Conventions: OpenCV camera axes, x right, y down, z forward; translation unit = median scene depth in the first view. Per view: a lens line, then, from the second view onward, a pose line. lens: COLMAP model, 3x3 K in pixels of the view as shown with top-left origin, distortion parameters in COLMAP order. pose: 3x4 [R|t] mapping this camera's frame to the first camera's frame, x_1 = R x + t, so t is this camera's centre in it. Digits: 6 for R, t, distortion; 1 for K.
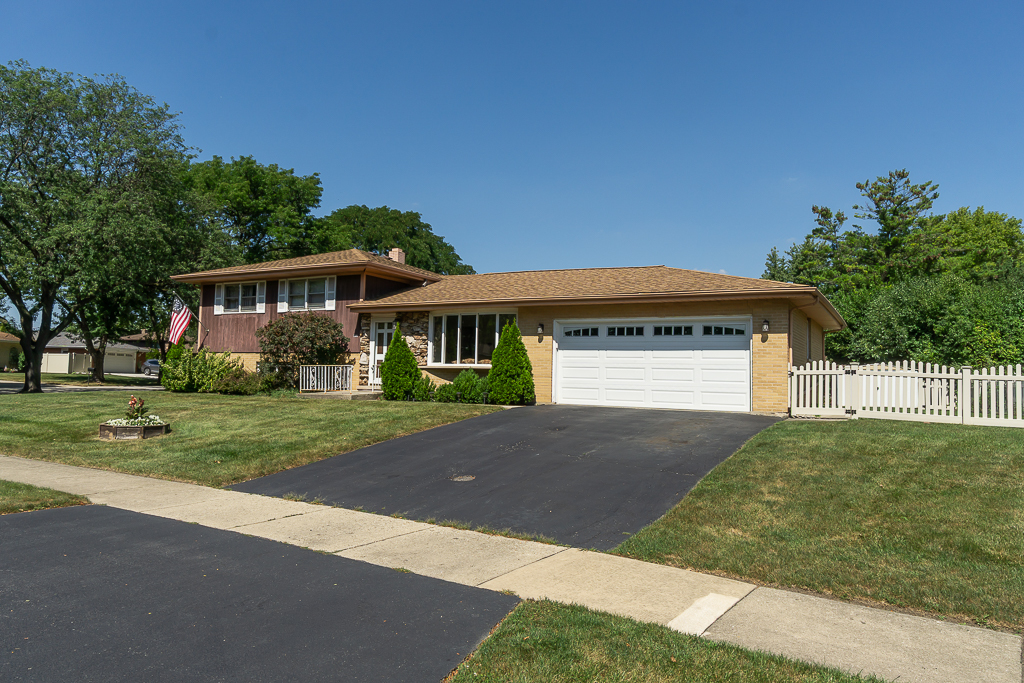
lens RADIAL K [[691.9, 0, 512.0], [0, 691.9, 341.5], [0, 0, 1]] dist [-0.000662, 0.000227]
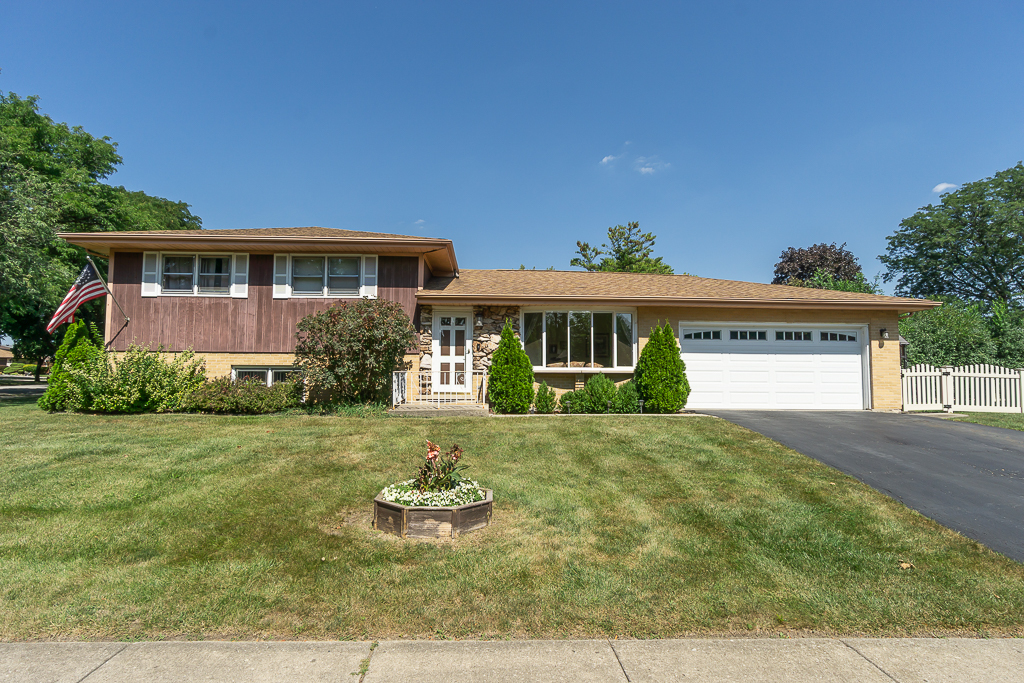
lens RADIAL K [[547.4, 0, 512.0], [0, 547.4, 341.5], [0, 0, 1]] dist [-0.004142, -0.000428]
pose [[0.854225, 0.016262, 0.519649, -0.481322], [-0.015825, 0.999861, -0.005276, 0.003661], [-0.519663, -0.003716, 0.854364, 0.422862]]
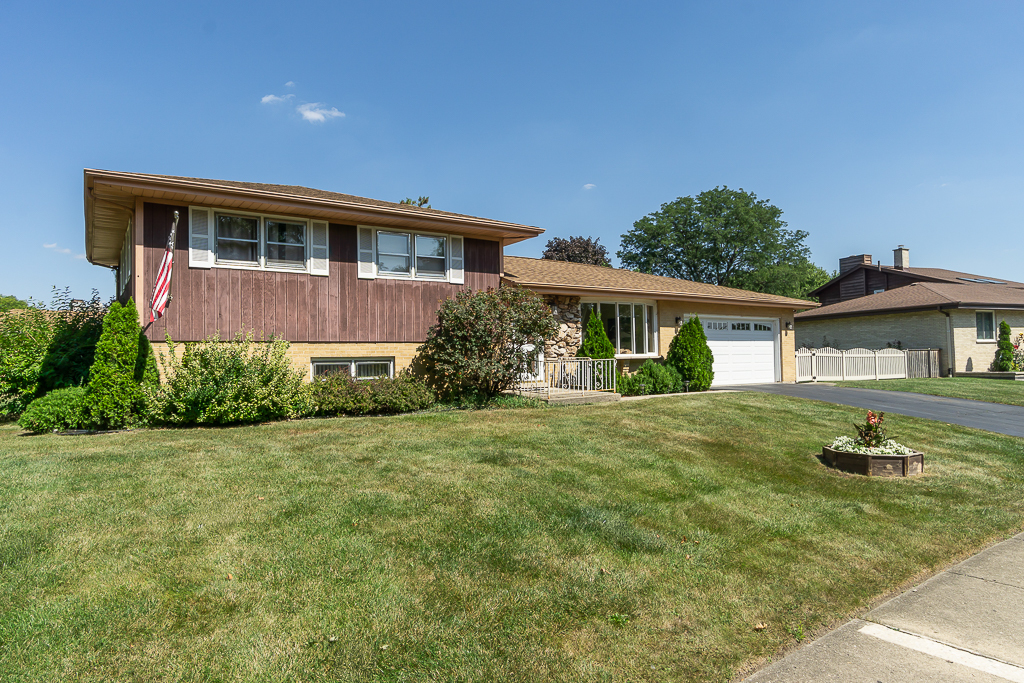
lens RADIAL K [[611.1, 0, 512.0], [0, 611.1, 341.5], [0, 0, 1]] dist [0.000418, -0.000165]
pose [[0.459337, -0.004425, 0.888251, -0.868901], [-0.023491, 0.999577, 0.017127, 0.003192], [-0.887952, -0.028733, 0.459039, 0.708852]]
